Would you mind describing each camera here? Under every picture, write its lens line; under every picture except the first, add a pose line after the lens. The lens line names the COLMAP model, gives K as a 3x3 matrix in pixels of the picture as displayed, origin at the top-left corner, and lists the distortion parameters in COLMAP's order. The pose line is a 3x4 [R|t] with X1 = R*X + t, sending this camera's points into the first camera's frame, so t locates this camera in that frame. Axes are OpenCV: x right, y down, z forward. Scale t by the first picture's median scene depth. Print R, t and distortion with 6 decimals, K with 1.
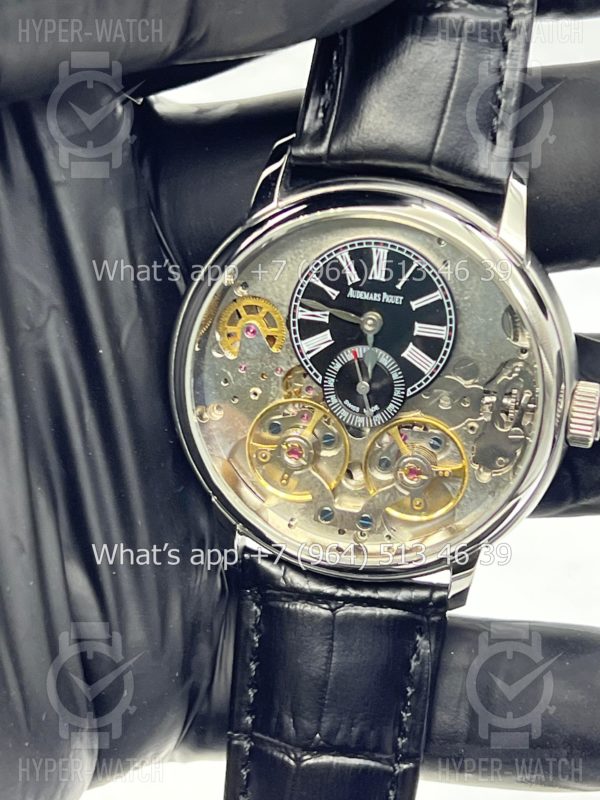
lens RADIAL K [[1822.6, 0, 300.0], [0, 1822.6, 400.0], [0, 0, 1]] dist [0.156066, 0.273166]
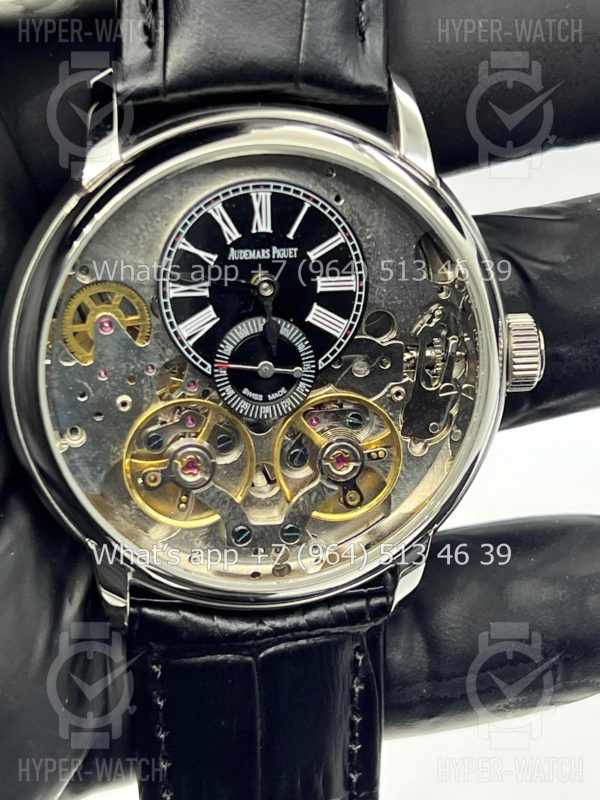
lens RADIAL K [[1822.6, 0, 300.0], [0, 1822.6, 400.0], [0, 0, 1]] dist [0.156066, 0.273166]
pose [[0.933689, -0.186699, 0.305562, -0.197521], [0.188652, 0.981765, 0.023409, -0.009222], [-0.304361, 0.035789, 0.951884, 0.234417]]
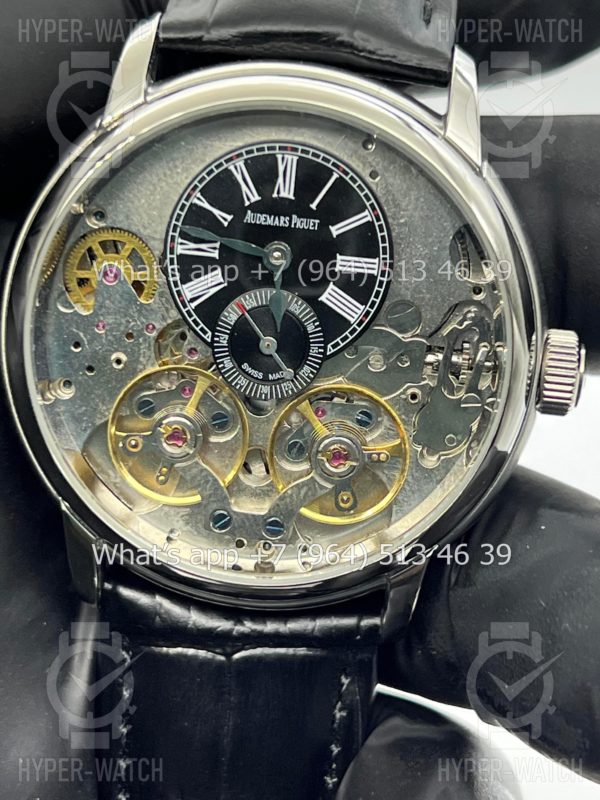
lens RADIAL K [[1822.6, 0, 300.0], [0, 1822.6, 400.0], [0, 0, 1]] dist [0.156066, 0.273166]
pose [[0.989492, -0.028916, 0.141665, -0.058280], [0.036302, 0.998098, -0.049832, 0.052948], [-0.139955, 0.054451, 0.988660, 0.264550]]
